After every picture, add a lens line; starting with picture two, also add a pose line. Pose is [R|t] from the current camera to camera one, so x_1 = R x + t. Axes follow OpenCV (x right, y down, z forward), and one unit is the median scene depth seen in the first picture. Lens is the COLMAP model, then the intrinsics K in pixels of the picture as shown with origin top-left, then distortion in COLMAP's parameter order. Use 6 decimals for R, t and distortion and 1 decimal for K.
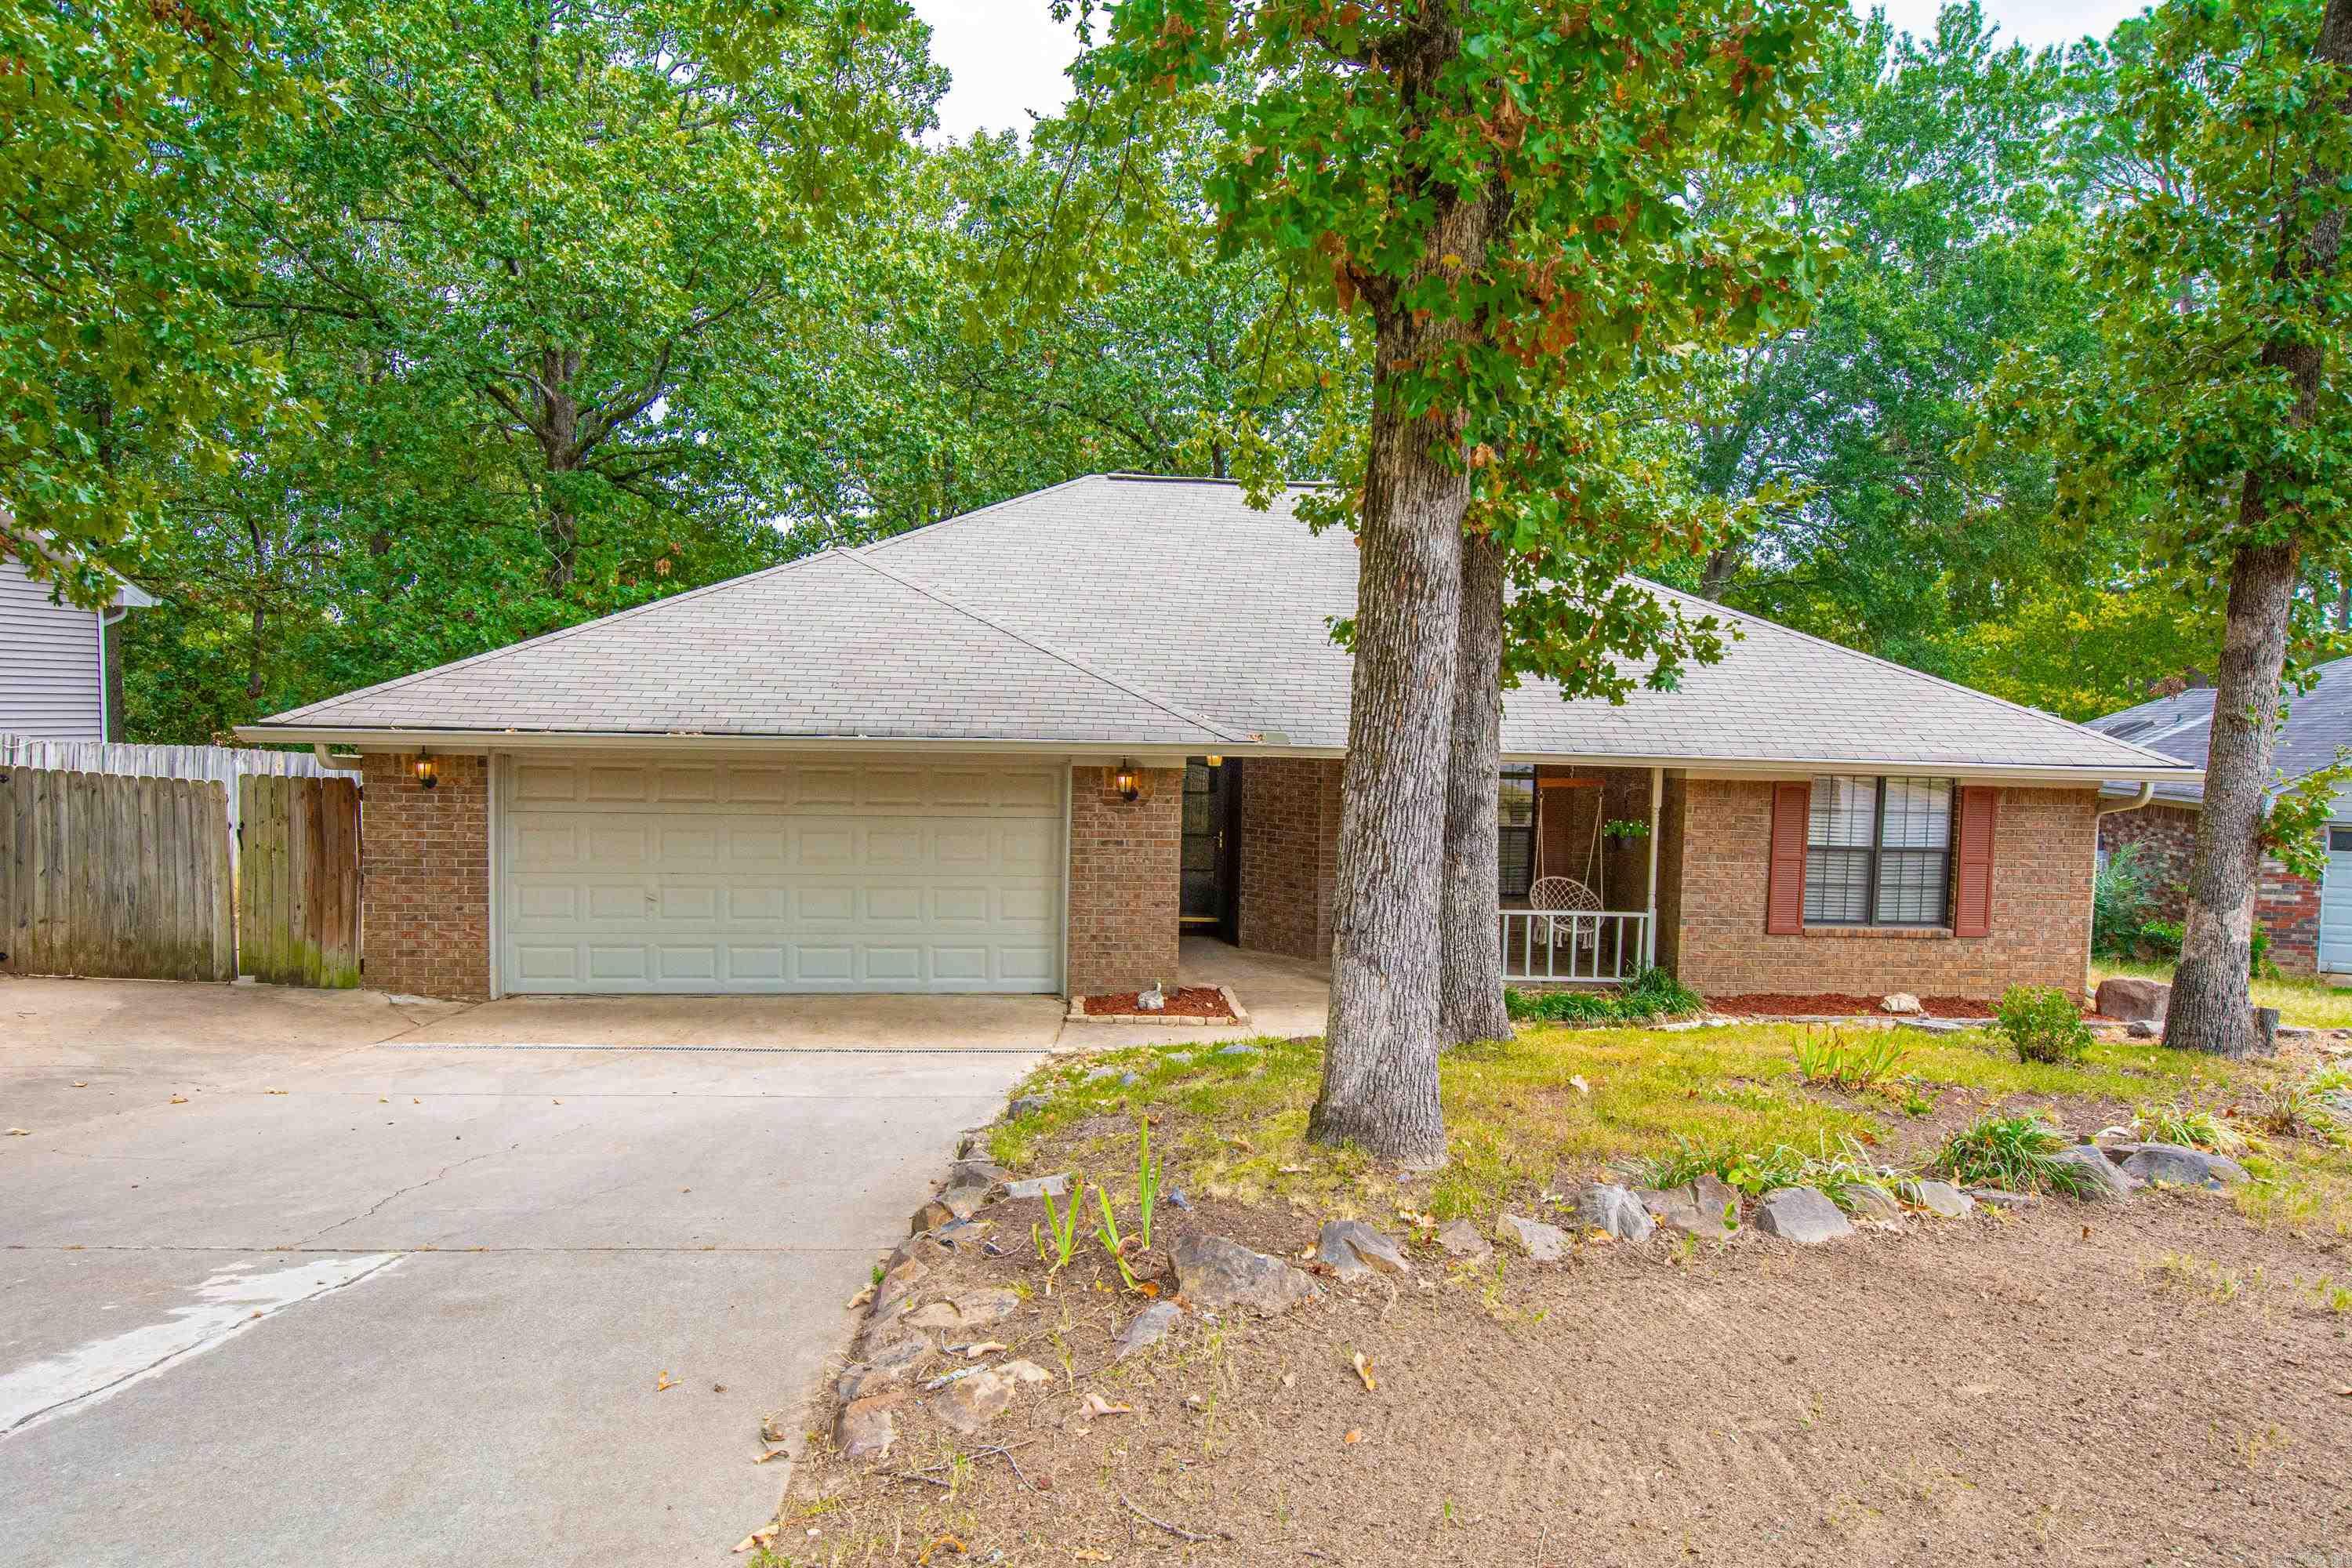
lens RADIAL K [[1481.3, 0, 1180.9], [0, 1481.3, 809.5], [0, 0, 1]] dist [0.001355, -0.001958]
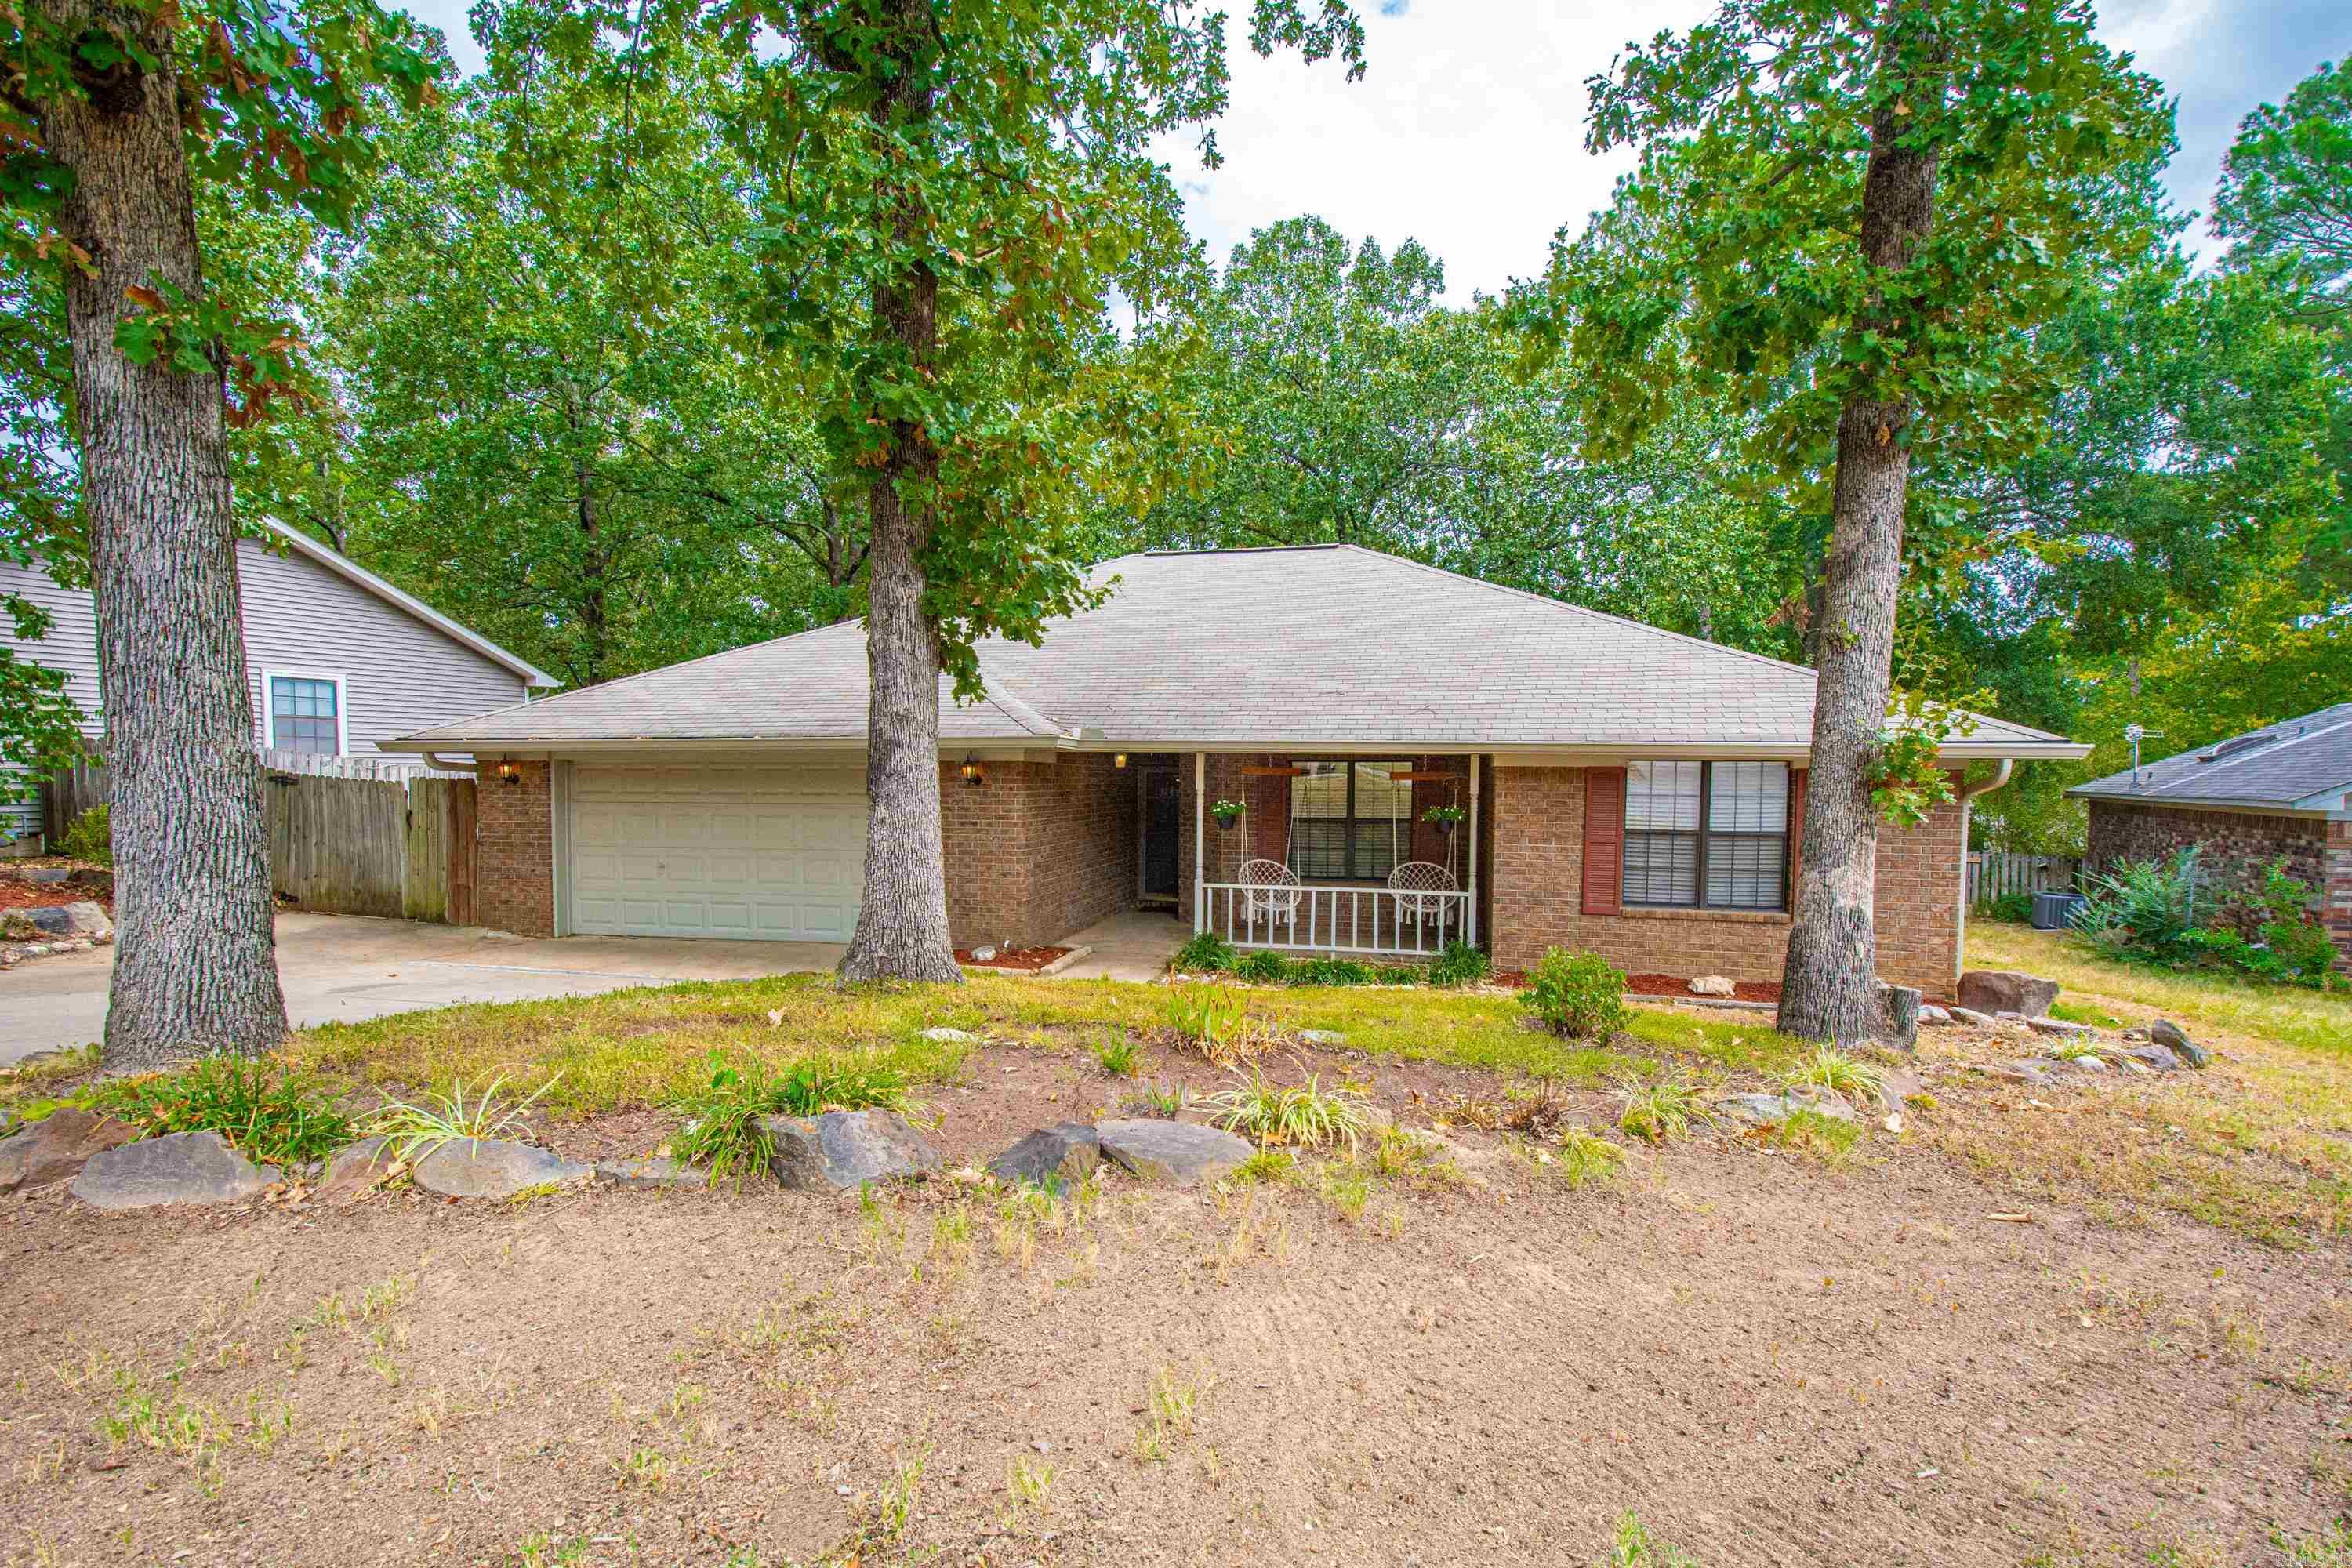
lens RADIAL K [[1038.1, 0, 1198.4], [0, 1038.1, 817.1], [0, 0, 1]] dist [0.012949, -0.000115]
pose [[0.954259, -0.005723, -0.298927, 0.399442], [-0.003069, 0.999577, -0.028932, 0.042291], [0.298966, 0.028526, 0.953837, 0.244330]]
